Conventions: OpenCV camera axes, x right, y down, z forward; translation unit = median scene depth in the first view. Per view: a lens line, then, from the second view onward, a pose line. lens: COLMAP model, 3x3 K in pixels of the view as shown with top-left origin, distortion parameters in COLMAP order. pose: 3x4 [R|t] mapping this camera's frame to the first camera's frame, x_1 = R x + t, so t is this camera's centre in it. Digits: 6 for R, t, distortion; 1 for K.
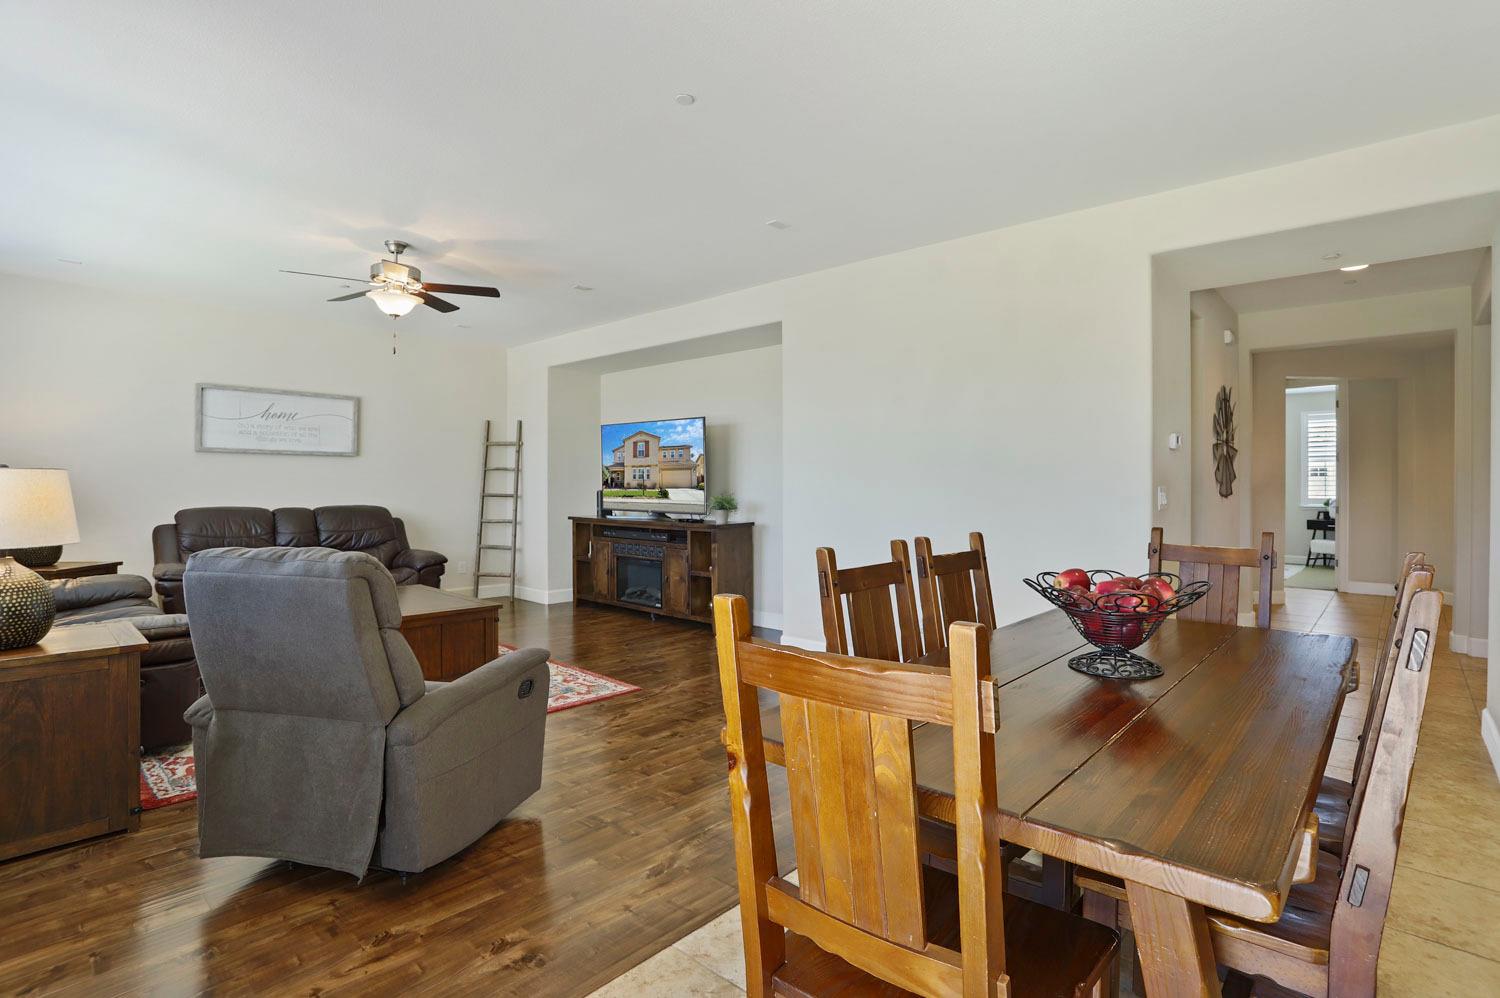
lens RADIAL K [[738.6, 0, 753.5], [0, 738.6, 489.2], [0, 0, 1]] dist [-0.062418, 0.031432]
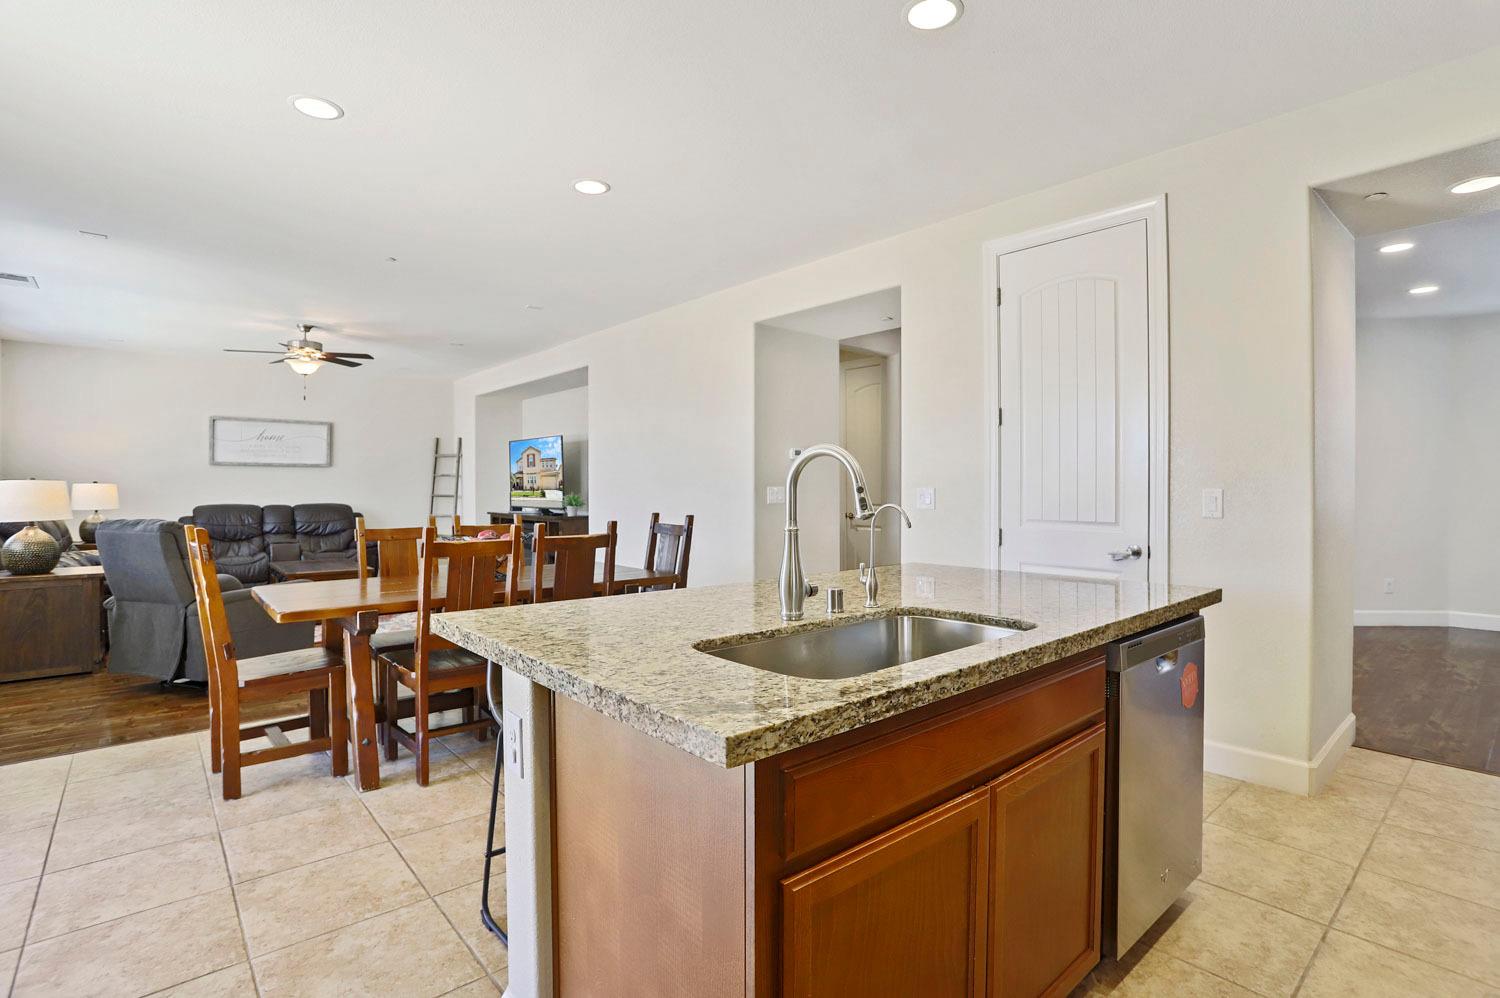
lens RADIAL K [[728.0, 0, 758.9], [0, 728.0, 490.9], [0, 0, 1]] dist [-0.063529, 0.026354]
pose [[0.995009, -0.001412, -0.099775, 0.403242], [0.001338, 0.999999, -0.000809, 0.001434], [0.099776, 0.000671, 0.995010, -0.252554]]
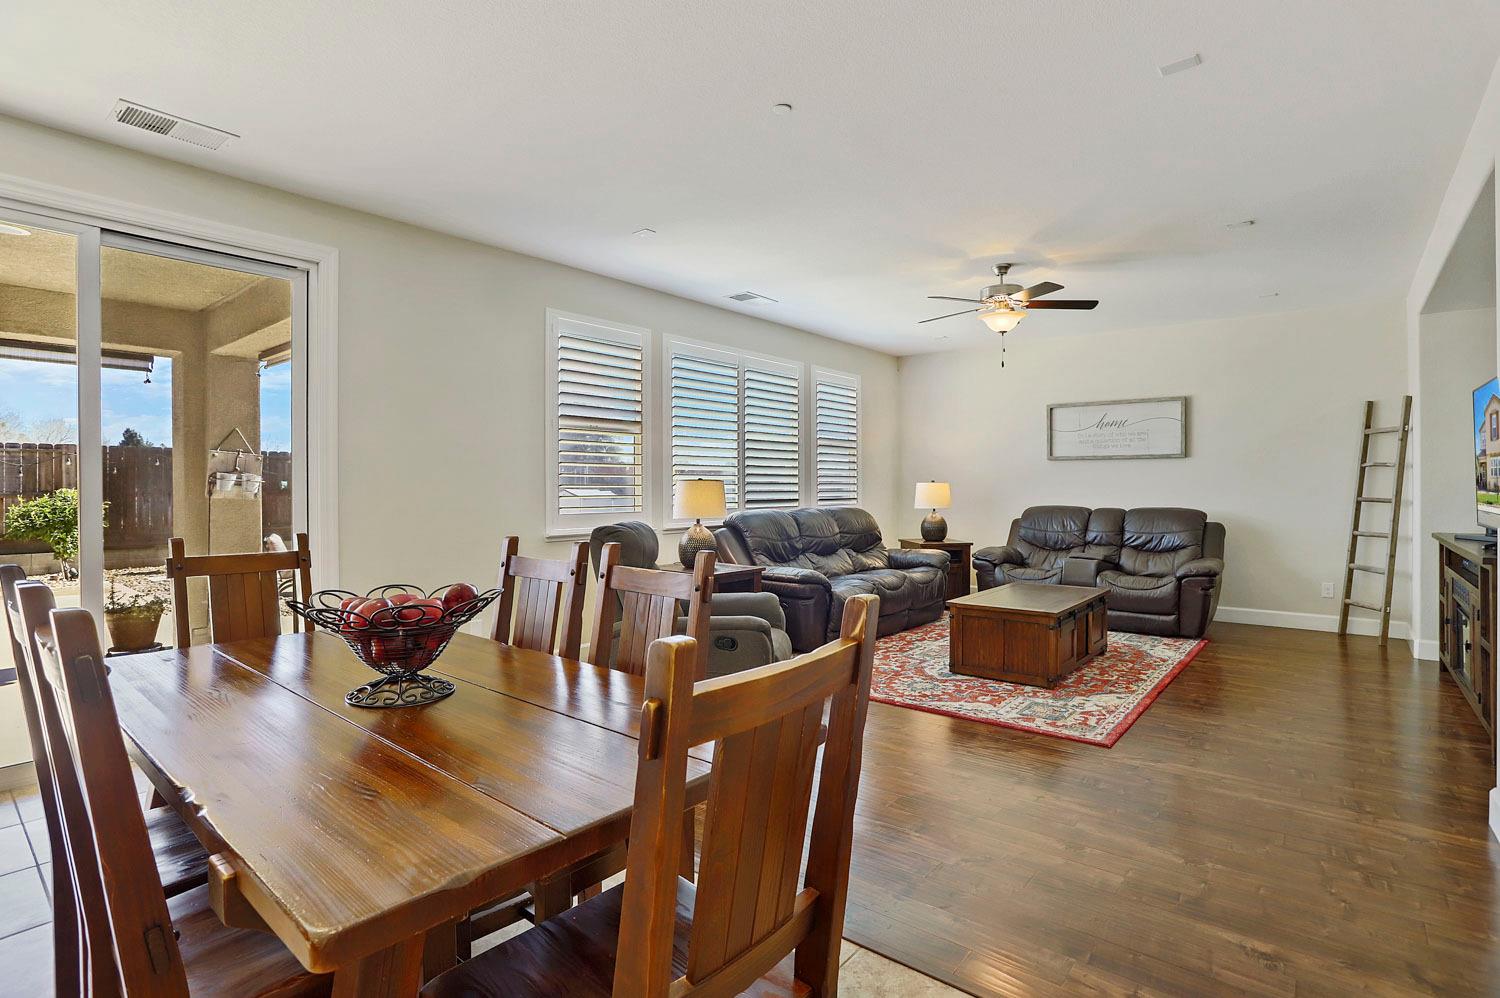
lens RADIAL K [[728.0, 0, 758.9], [0, 728.0, 490.9], [0, 0, 1]] dist [-0.063529, 0.026354]
pose [[0.064964, 0.002143, -0.997885, 0.396382], [-0.003293, 0.999993, 0.001934, -0.000660], [0.997882, 0.003160, 0.064970, 0.393685]]
